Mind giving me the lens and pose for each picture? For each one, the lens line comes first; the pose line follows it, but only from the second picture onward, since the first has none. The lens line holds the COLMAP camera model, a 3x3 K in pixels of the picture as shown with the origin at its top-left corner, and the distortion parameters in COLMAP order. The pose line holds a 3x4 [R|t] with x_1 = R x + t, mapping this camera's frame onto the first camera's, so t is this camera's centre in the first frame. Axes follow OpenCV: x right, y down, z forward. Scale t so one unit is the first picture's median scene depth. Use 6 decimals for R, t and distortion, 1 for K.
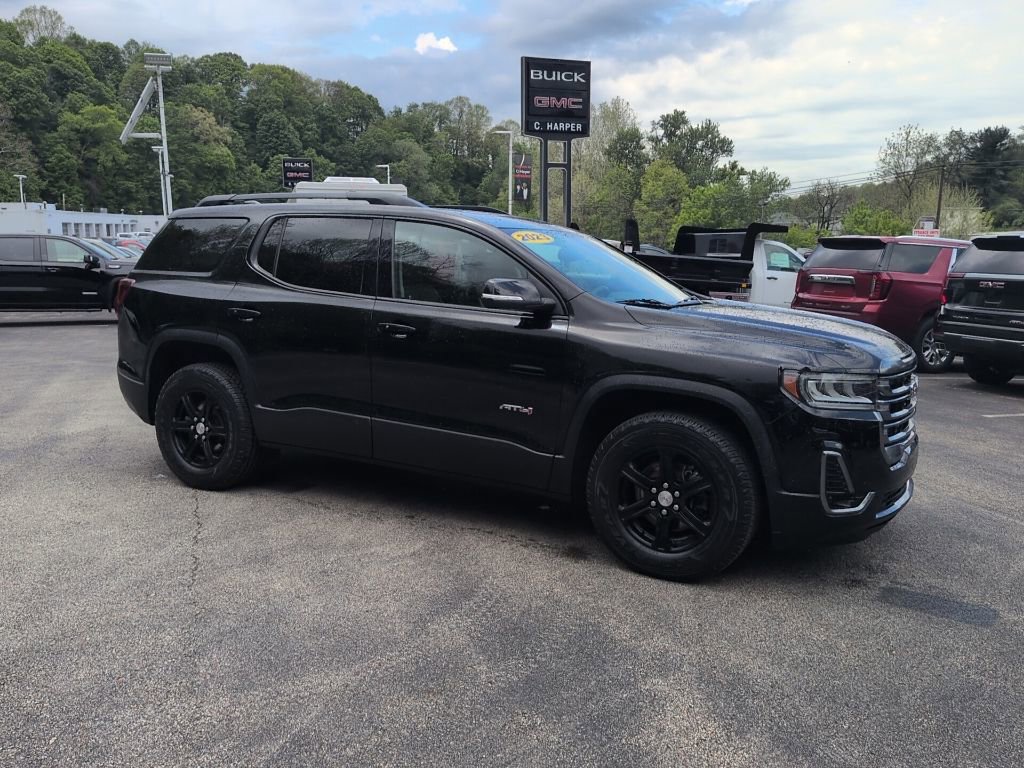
lens RADIAL K [[853.4, 0, 517.4], [0, 853.4, 384.6], [0, 0, 1]] dist [0.091344, -0.162871]
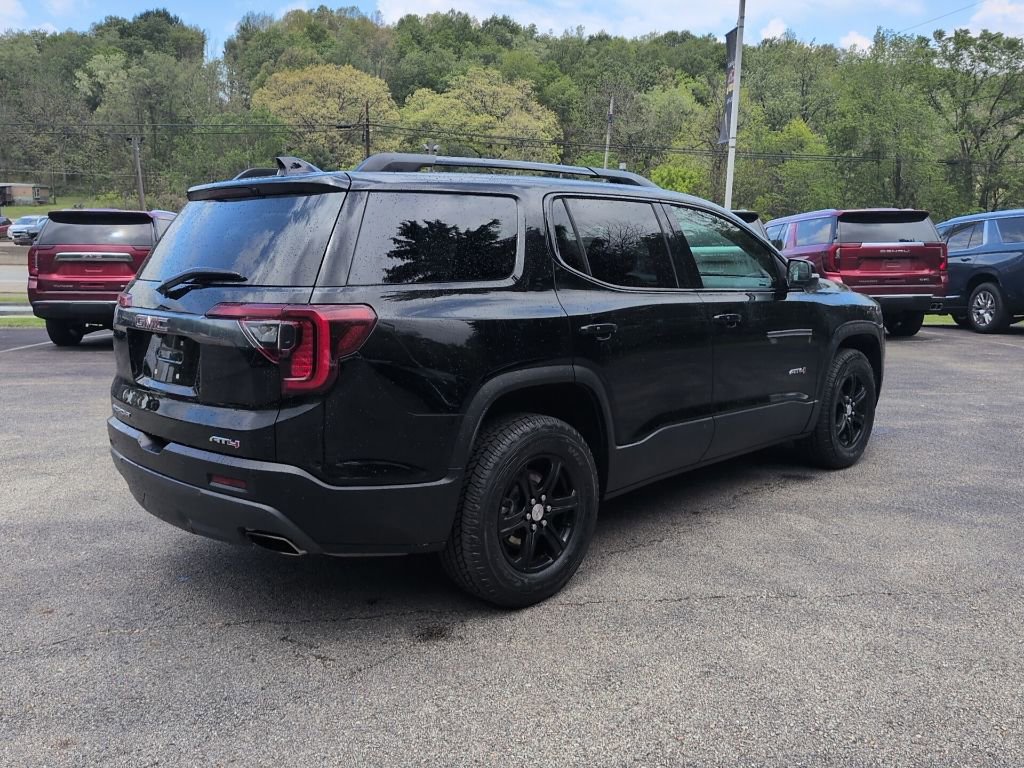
lens RADIAL K [[831.5, 0, 546.7], [0, 831.5, 386.3], [0, 0, 1]] dist [0.092374, -0.105532]
pose [[0.266357, -0.183038, 0.946335, -0.551240], [0.143118, 0.978431, 0.148964, -0.080467], [-0.953190, 0.095760, 0.286808, 0.458621]]
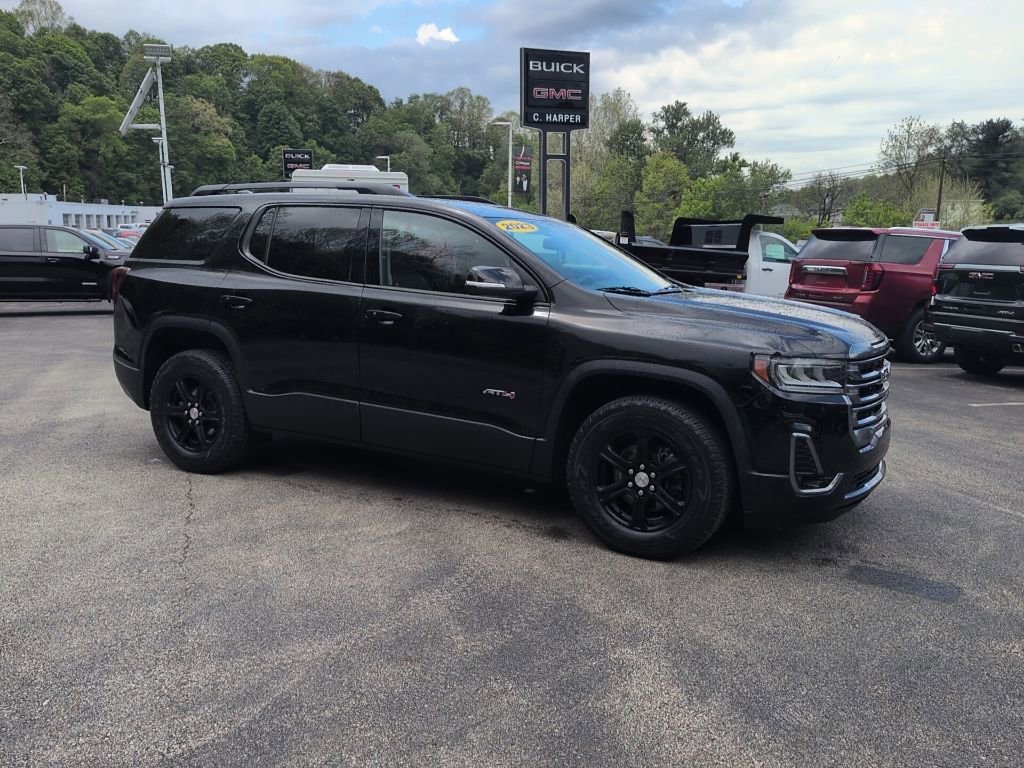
lens RADIAL K [[853.4, 0, 517.4], [0, 853.4, 384.6], [0, 0, 1]] dist [0.091344, -0.162871]
pose [[0.999998, 0.001541, -0.001207, 0.010084], [-0.001530, 0.999957, 0.009137, 0.003950], [0.001221, -0.009136, 0.999958, -0.013247]]
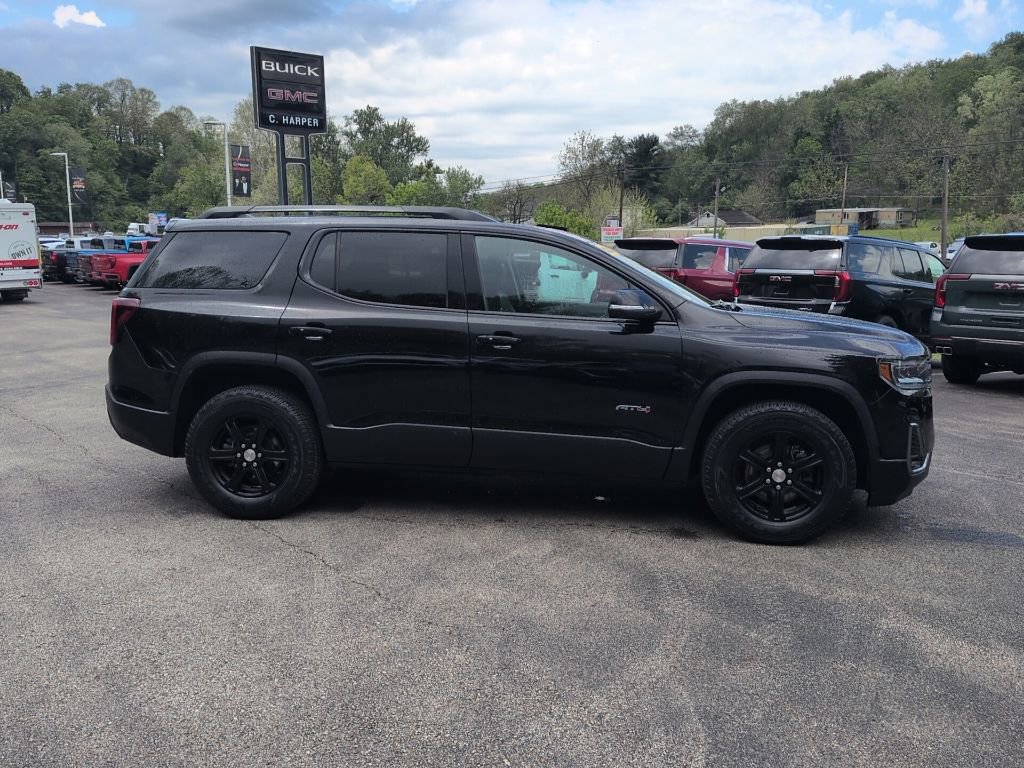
lens RADIAL K [[853.4, 0, 517.4], [0, 853.4, 384.6], [0, 0, 1]] dist [0.091344, -0.162871]
pose [[0.938580, -0.063968, 0.339080, -0.233759], [0.062146, 0.997935, 0.016242, -0.013374], [-0.339419, 0.005828, 0.940617, 0.009172]]
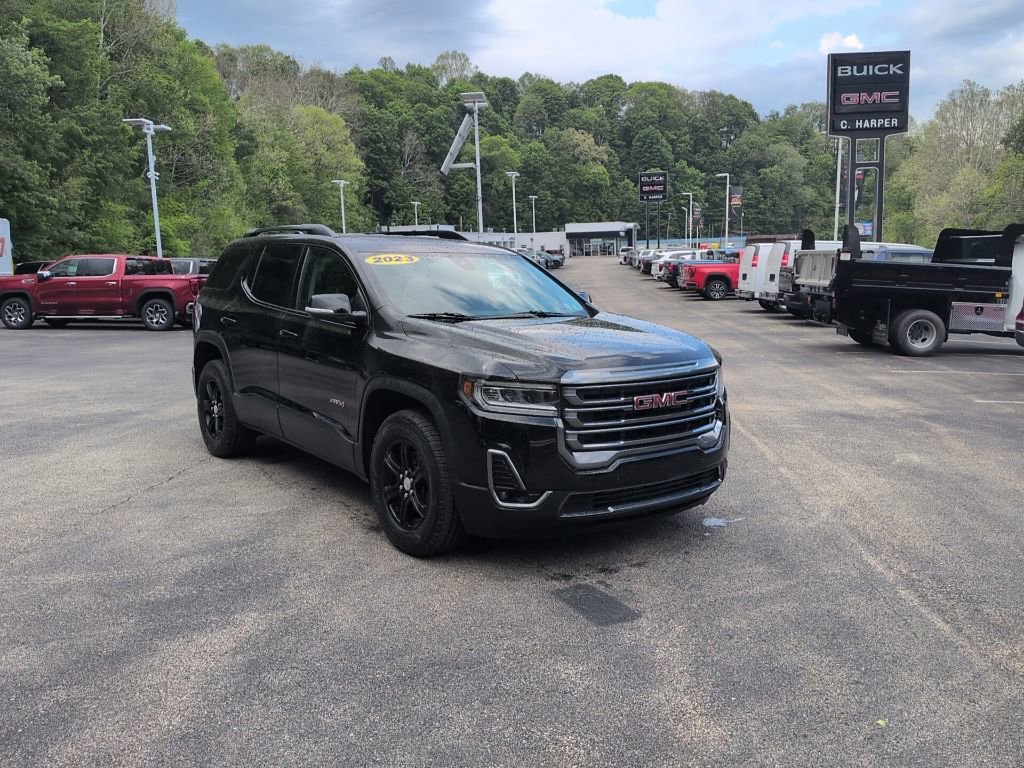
lens RADIAL K [[853.4, 0, 517.4], [0, 853.4, 384.6], [0, 0, 1]] dist [0.091344, -0.162871]
pose [[0.912214, 0.039607, -0.407796, 0.332862], [-0.043994, 0.999031, -0.001382, -0.003118], [0.407346, 0.019202, 0.913072, -0.002989]]
